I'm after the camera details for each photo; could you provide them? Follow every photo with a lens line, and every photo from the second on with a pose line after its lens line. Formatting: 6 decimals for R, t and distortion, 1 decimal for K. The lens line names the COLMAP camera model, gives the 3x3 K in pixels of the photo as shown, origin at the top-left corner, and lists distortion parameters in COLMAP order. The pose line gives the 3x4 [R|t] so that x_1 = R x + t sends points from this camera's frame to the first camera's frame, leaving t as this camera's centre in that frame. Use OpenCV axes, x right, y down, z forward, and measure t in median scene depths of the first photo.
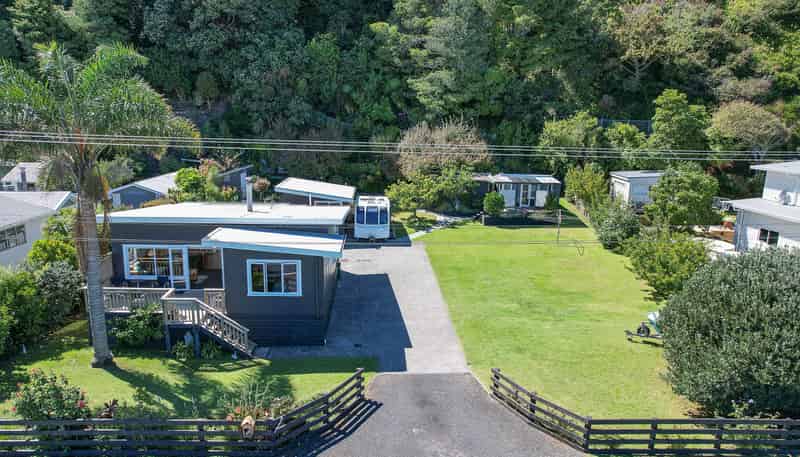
lens RADIAL K [[544.9, 0, 398.4], [0, 544.9, 244.9], [0, 0, 1]] dist [-0.090711, 0.095022]
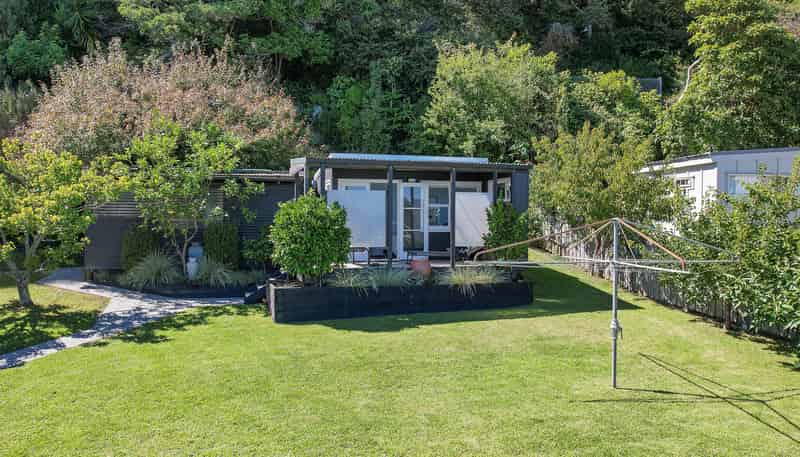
lens RADIAL K [[587.5, 0, 363.8], [0, 587.5, 254.1], [0, 0, 1]] dist [-0.027144, -0.000019]
pose [[0.976994, -0.032012, 0.210852, 0.118029], [0.066469, 0.985132, -0.158420, -0.017561], [-0.202646, 0.168790, 0.964596, 0.601372]]
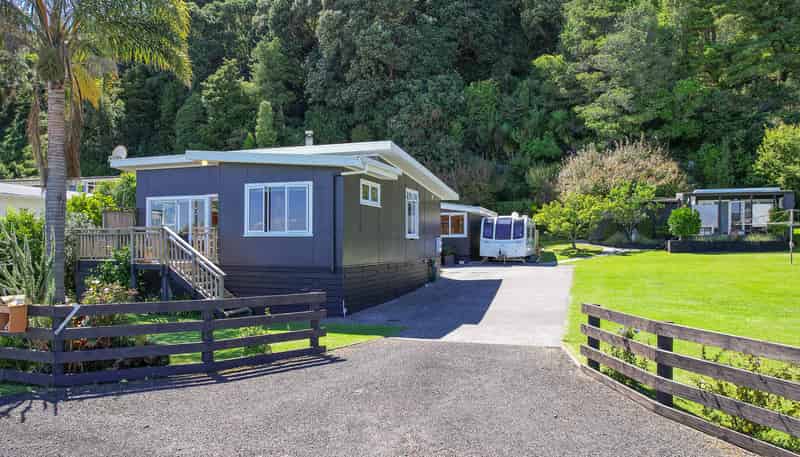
lens RADIAL K [[544.9, 0, 398.4], [0, 544.9, 244.9], [0, 0, 1]] dist [-0.090711, 0.095022]
pose [[0.928741, -0.018894, -0.370247, 0.072320], [-0.064126, 0.975459, -0.210636, 0.104405], [0.365141, 0.219369, 0.904737, 0.193376]]
